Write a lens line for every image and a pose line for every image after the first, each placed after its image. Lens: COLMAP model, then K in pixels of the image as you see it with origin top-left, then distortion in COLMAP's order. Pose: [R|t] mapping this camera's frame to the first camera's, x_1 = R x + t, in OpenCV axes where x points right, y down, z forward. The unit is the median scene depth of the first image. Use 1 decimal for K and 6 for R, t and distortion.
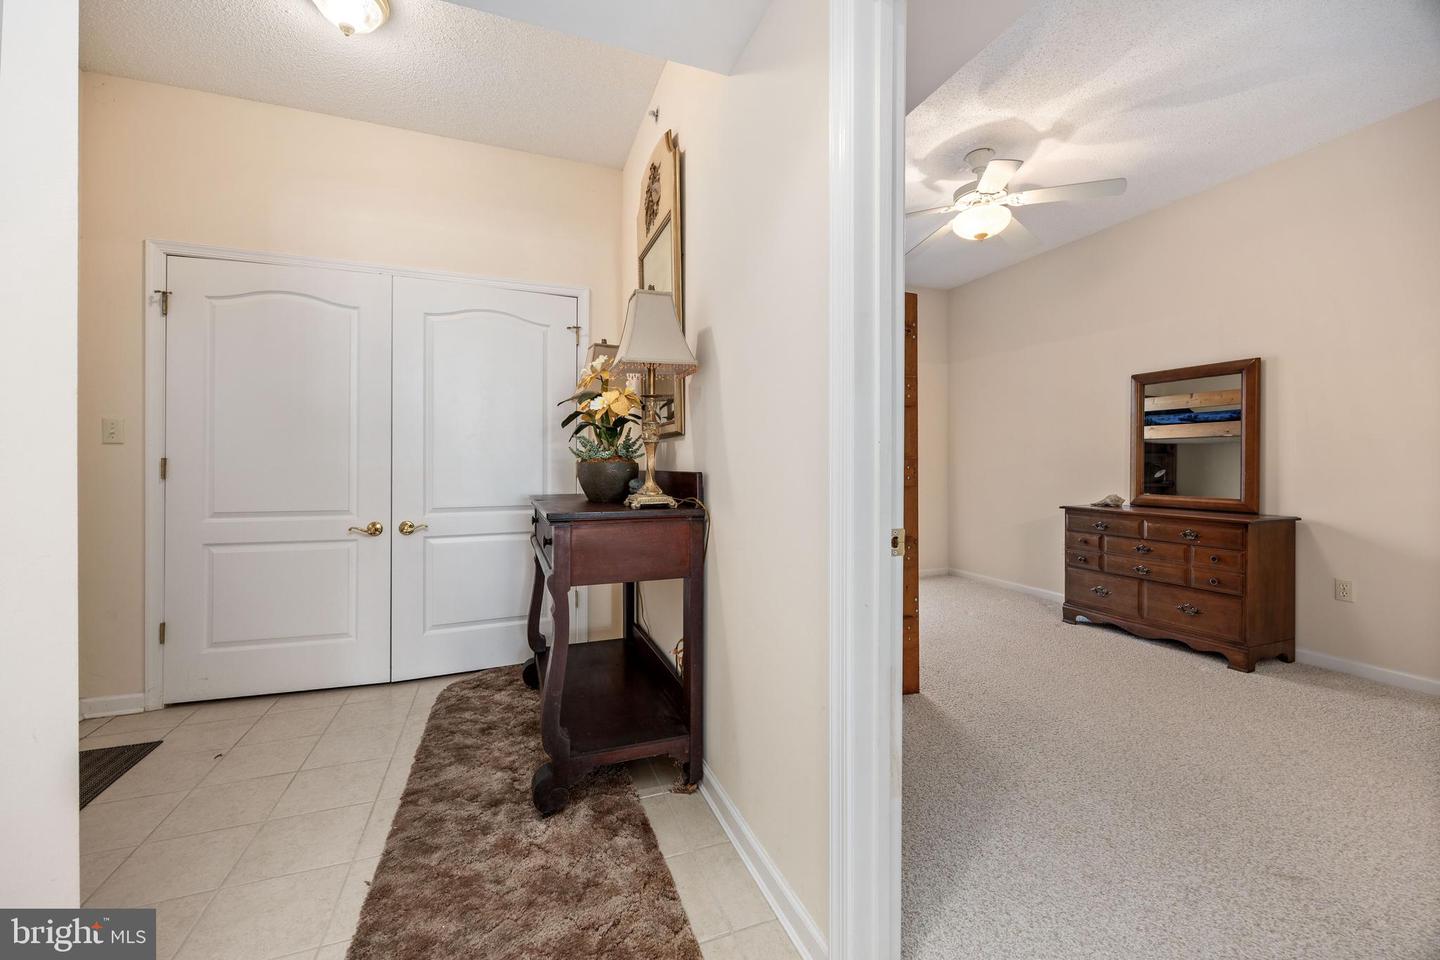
lens RADIAL K [[562.3, 0, 717.4], [0, 562.3, 464.6], [0, 0, 1]] dist [0.007135, -0.000044]
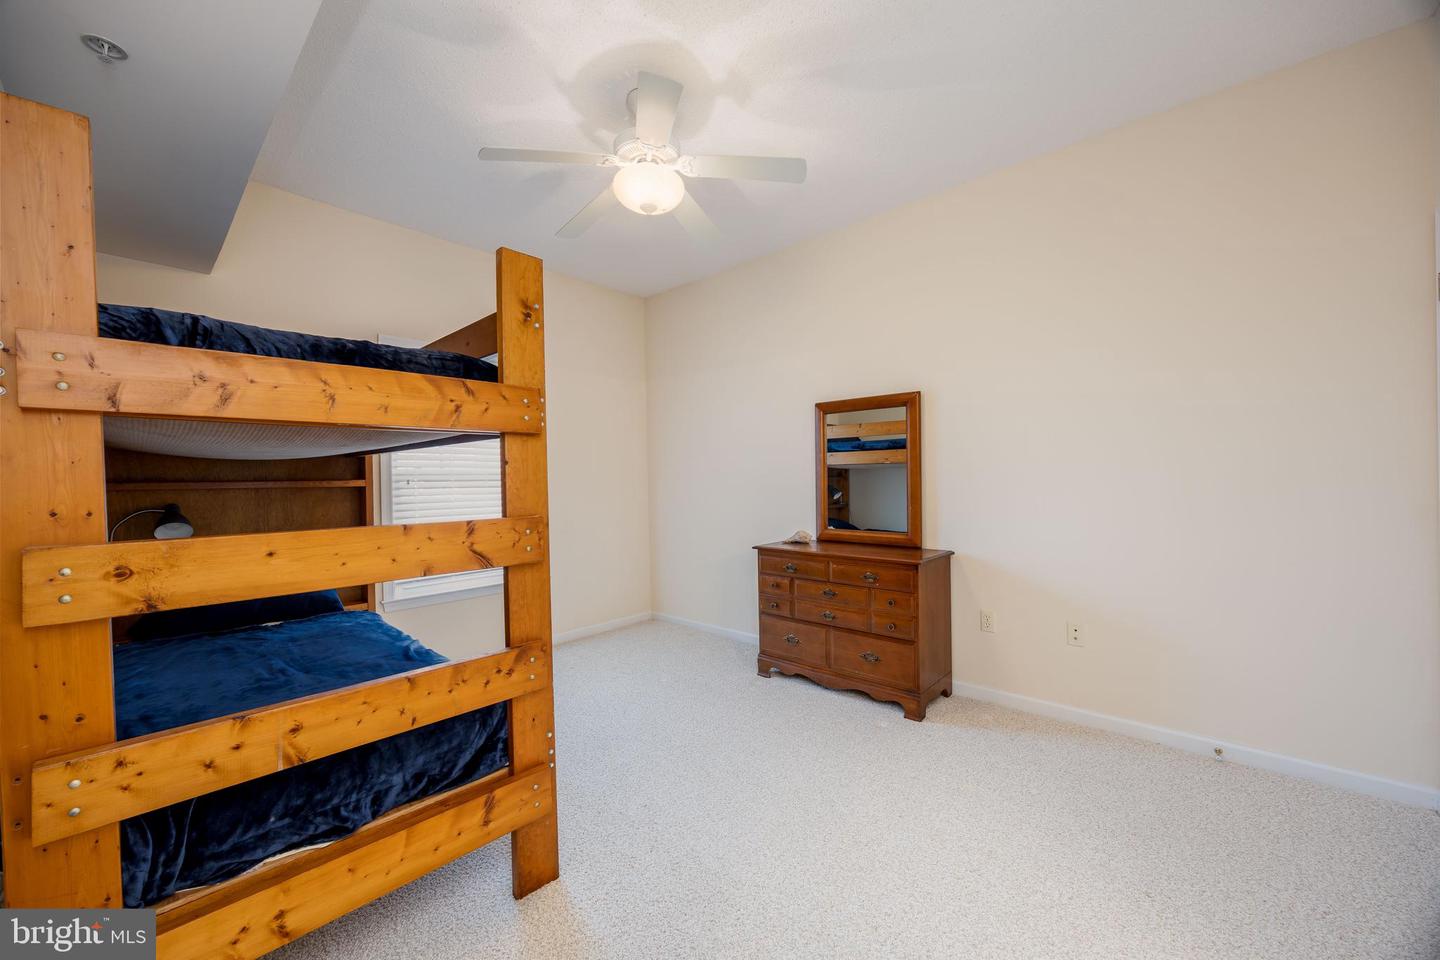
lens RADIAL K [[548.9, 0, 720.0], [0, 548.9, 480.0], [0, 0, 1]] dist [0.000663, -0.000005]
pose [[0.895357, -0.017315, 0.445011, 0.191851], [0.018059, 0.999834, 0.002568, -0.037233], [-0.444982, 0.005738, 0.895521, 0.266340]]
